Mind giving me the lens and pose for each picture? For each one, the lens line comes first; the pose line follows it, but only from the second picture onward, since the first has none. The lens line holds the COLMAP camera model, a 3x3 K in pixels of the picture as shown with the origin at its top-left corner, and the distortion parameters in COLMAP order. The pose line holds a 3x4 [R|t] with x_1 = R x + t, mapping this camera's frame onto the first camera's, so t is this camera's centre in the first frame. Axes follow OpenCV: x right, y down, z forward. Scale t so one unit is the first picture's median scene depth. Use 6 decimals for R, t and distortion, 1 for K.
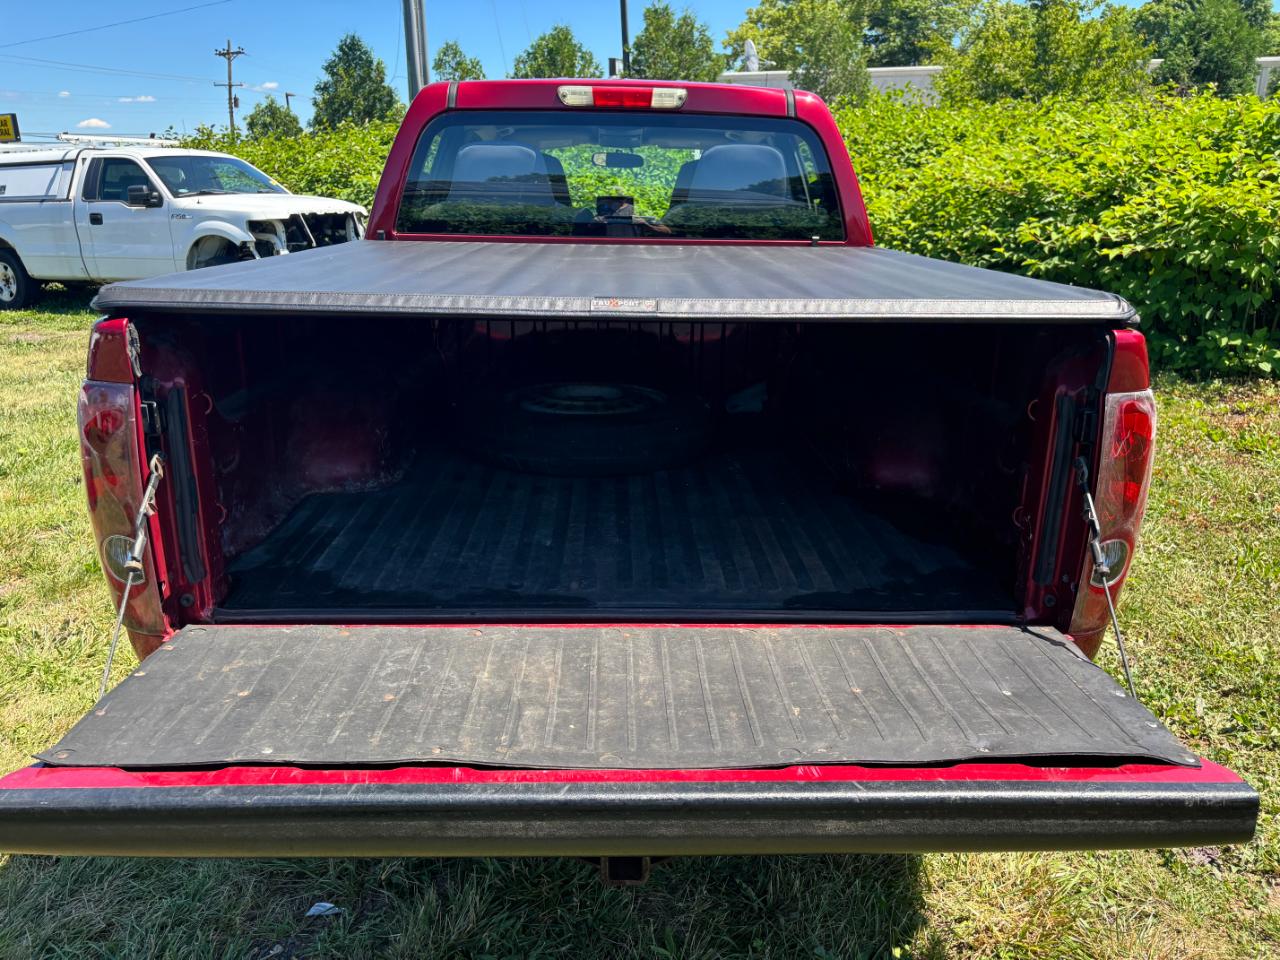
lens RADIAL K [[971.9, 0, 646.9], [0, 971.9, 491.7], [0, 0, 1]] dist [0.076578, -0.091507]
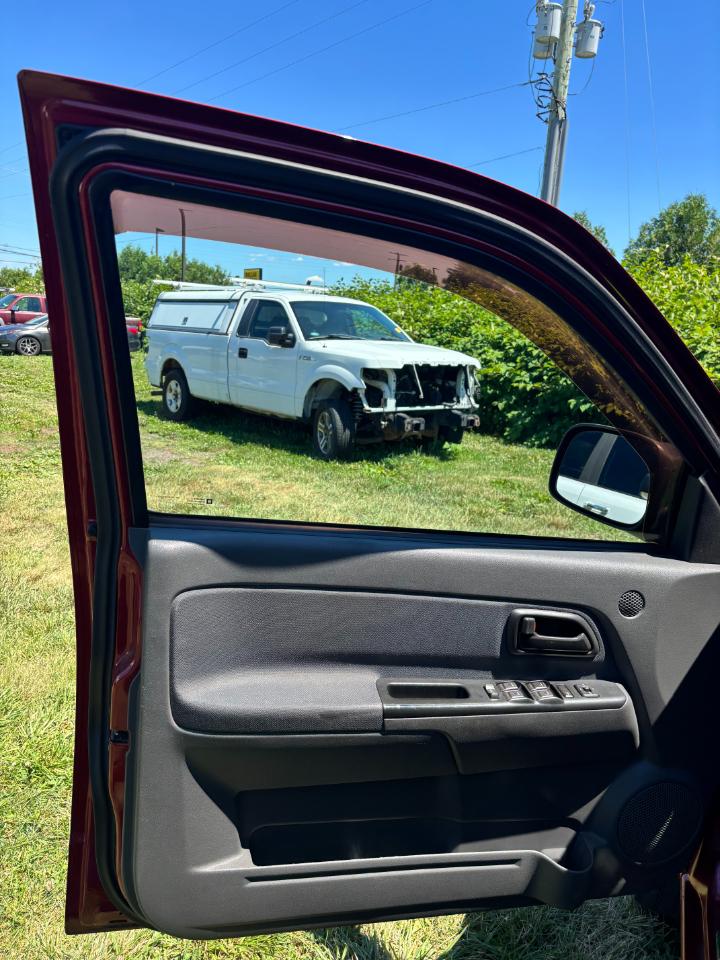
lens RADIAL K [[729.5, 0, 356.4], [0, 729.5, 479.2], [0, 0, 1]] dist [0.061070, -0.068246]
pose [[0.907684, 0.144710, -0.393915, -0.132829], [-0.183523, 0.981027, -0.062492, -0.148253], [0.377399, 0.129015, 0.917020, 0.425131]]
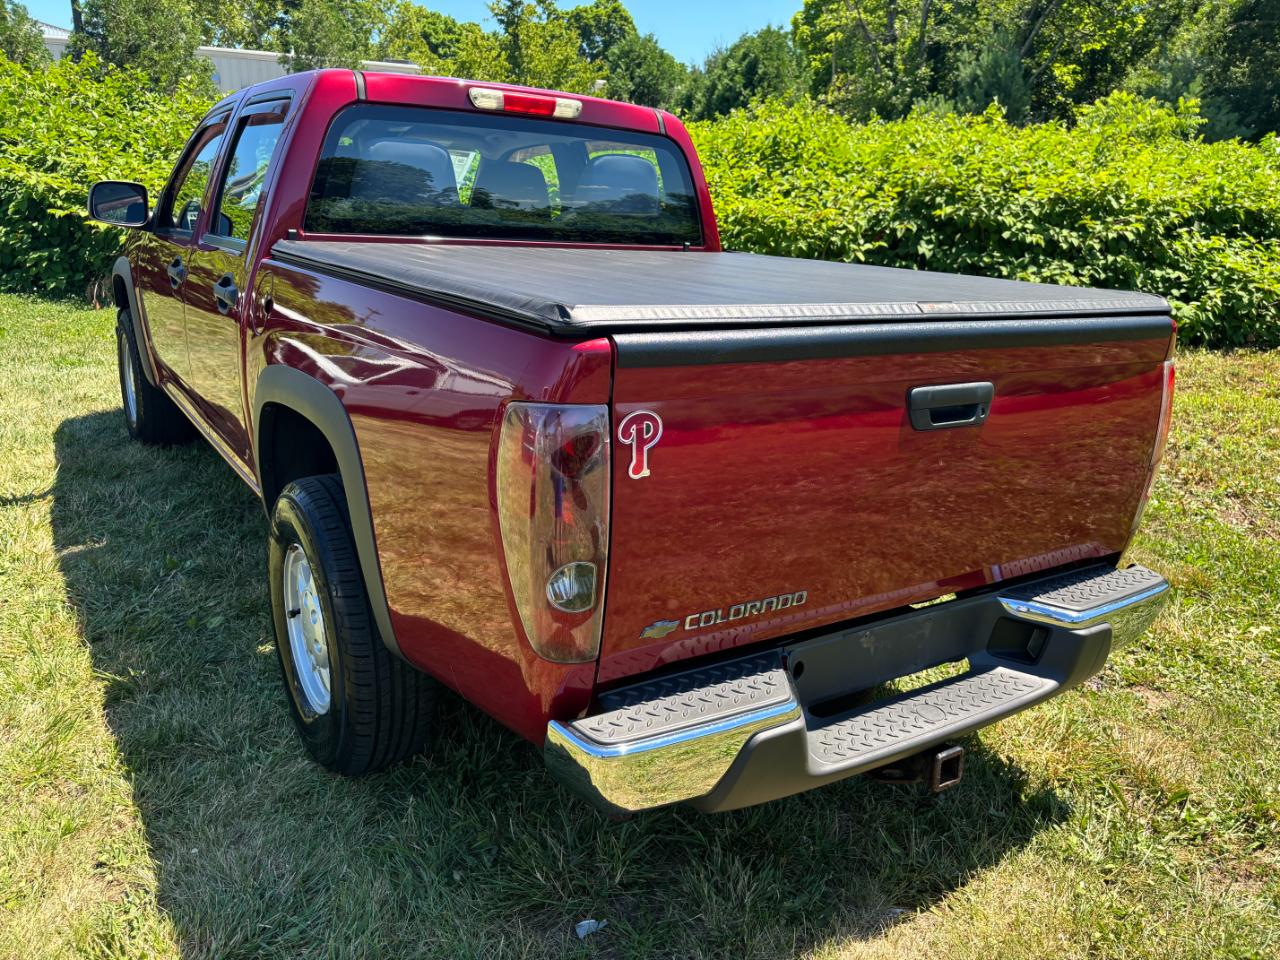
lens RADIAL K [[968.2, 0, 640.0], [0, 968.2, 480.0], [0, 0, 1]] dist [0.035838, -0.046117]
pose [[0.851781, -0.113017, 0.511563, -0.173872], [0.112313, 0.993144, 0.032403, -0.010949], [-0.511718, 0.029855, 0.858634, 0.027569]]
